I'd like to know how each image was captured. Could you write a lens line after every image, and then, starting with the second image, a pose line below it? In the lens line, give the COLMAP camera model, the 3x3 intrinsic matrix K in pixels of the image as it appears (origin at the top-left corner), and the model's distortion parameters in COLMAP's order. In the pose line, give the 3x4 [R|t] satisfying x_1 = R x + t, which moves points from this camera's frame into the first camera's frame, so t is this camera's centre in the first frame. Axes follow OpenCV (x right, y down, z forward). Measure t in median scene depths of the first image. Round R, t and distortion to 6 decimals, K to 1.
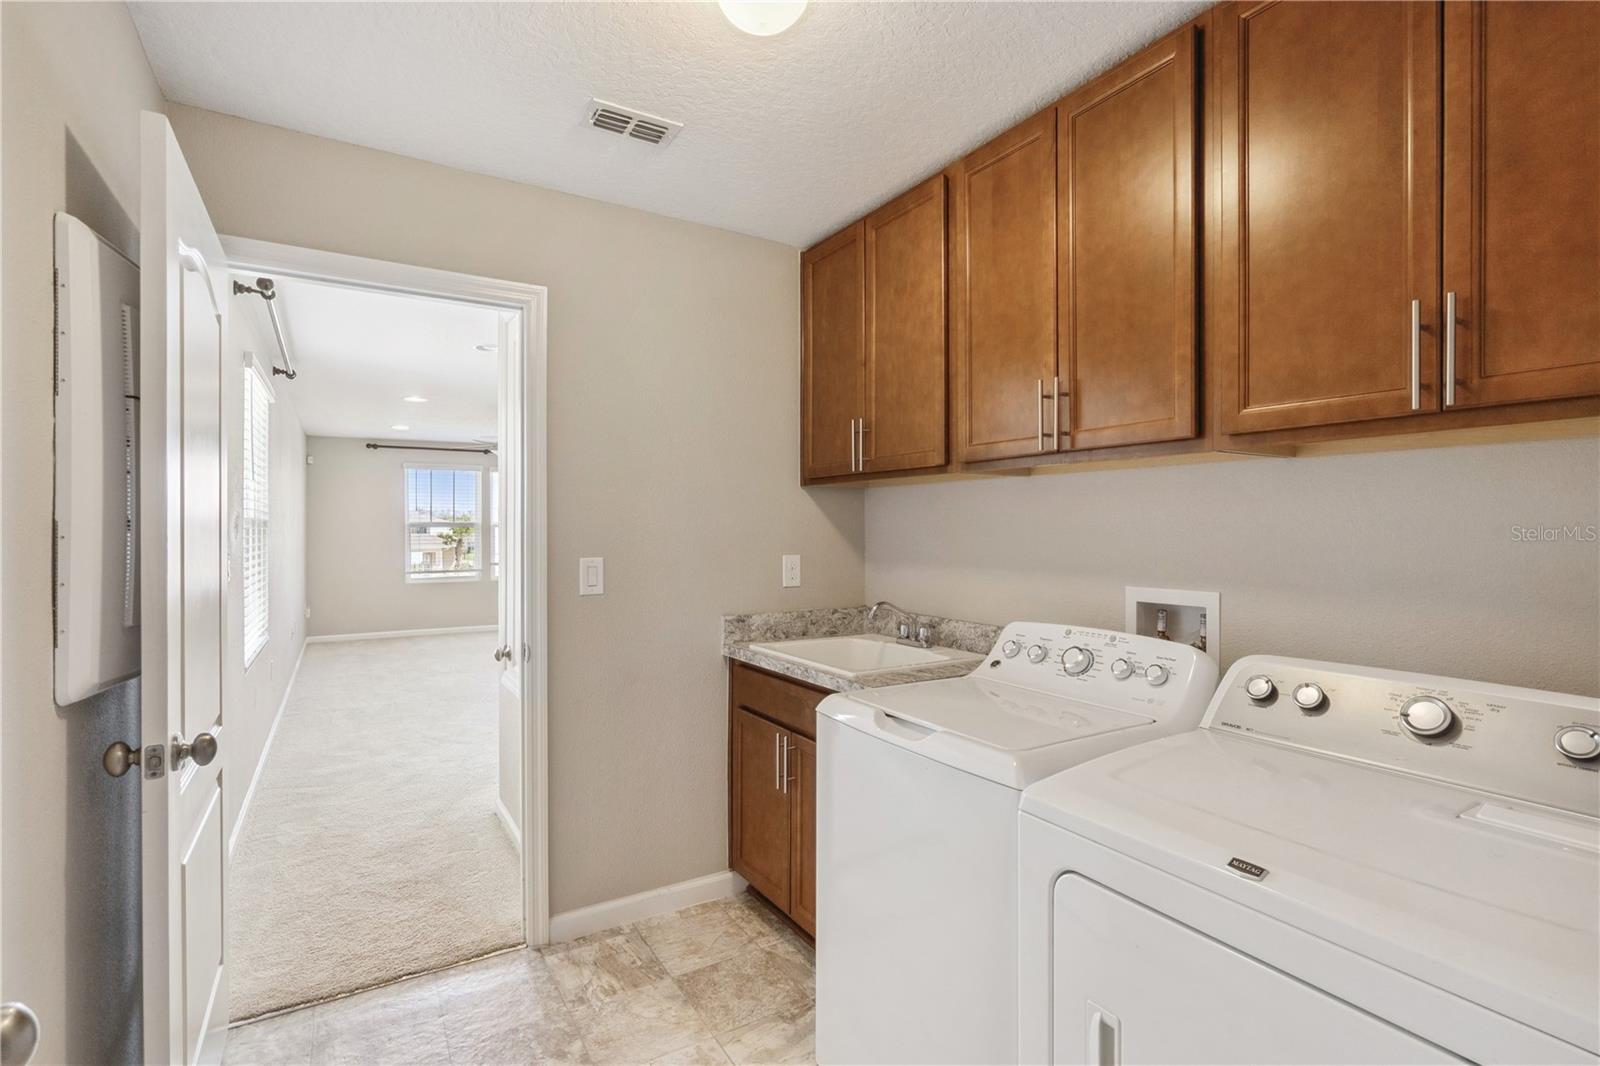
lens RADIAL K [[748.3, 0, 788.7], [0, 748.3, 525.3], [0, 0, 1]] dist [-0.000821, 0.000705]
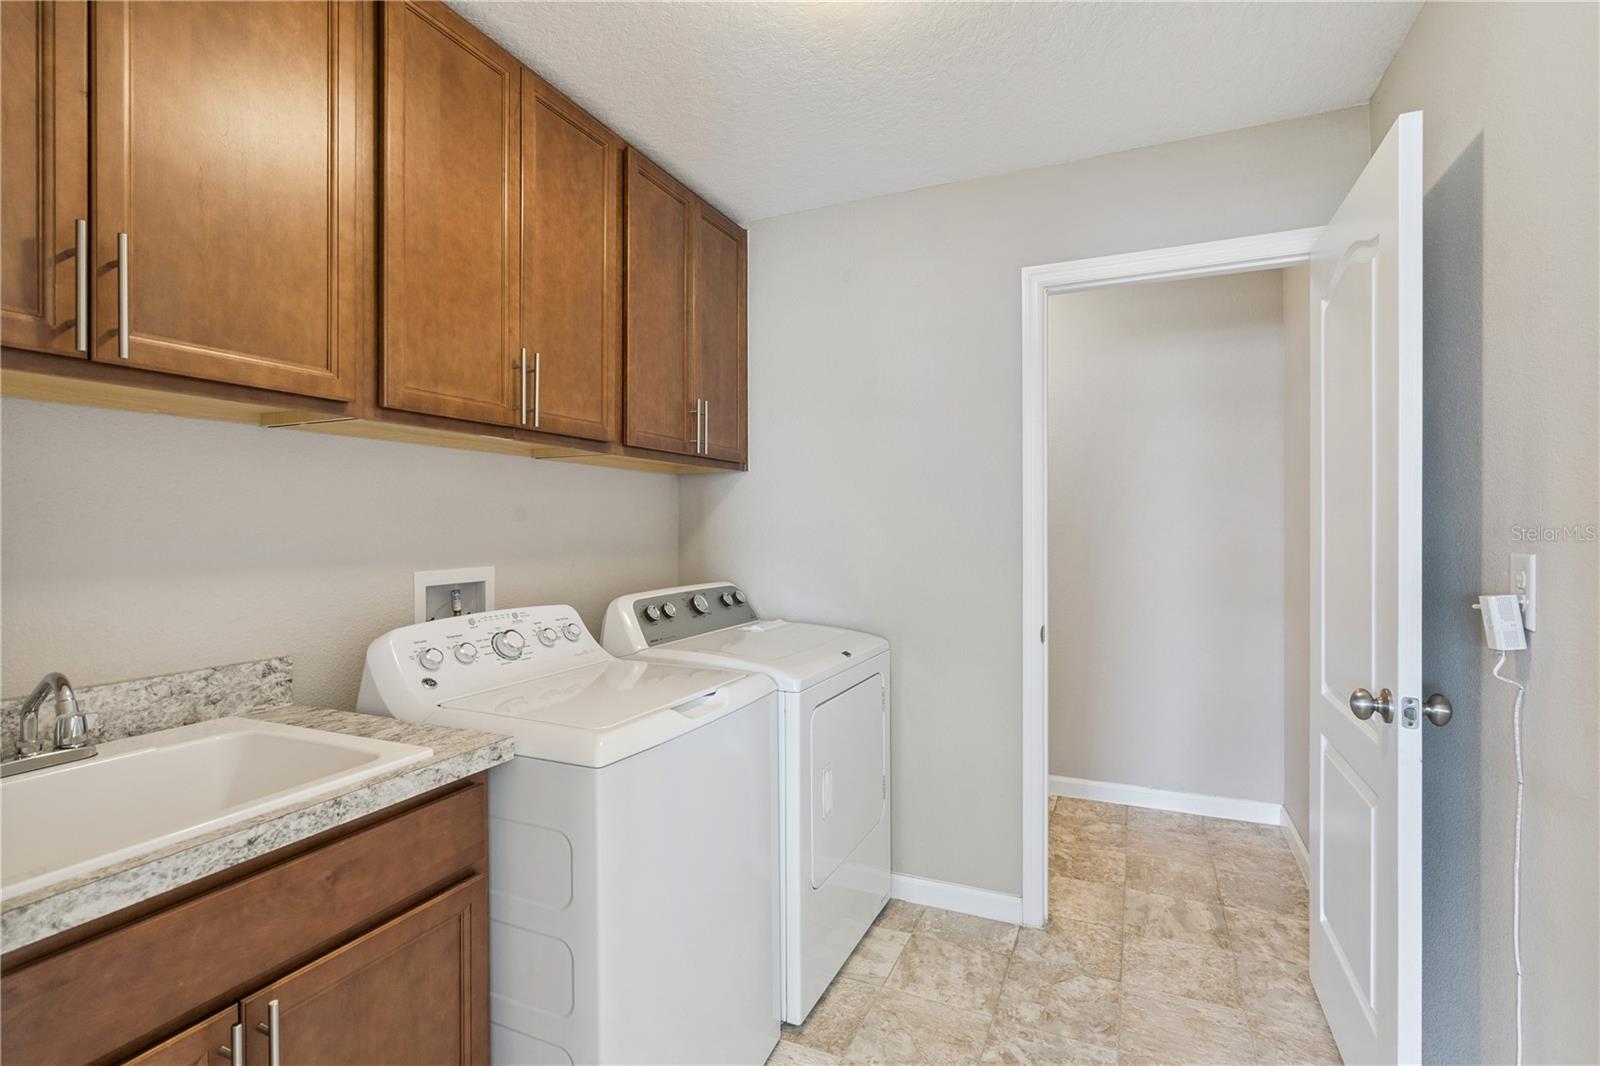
lens RADIAL K [[748.3, 0, 788.7], [0, 748.3, 525.3], [0, 0, 1]] dist [-0.000821, 0.000705]
pose [[-0.566704, -0.015372, 0.823778, -0.717458], [-0.011232, 0.999877, 0.010931, 0.006854], [-0.823845, -0.003058, -0.566807, 1.372769]]
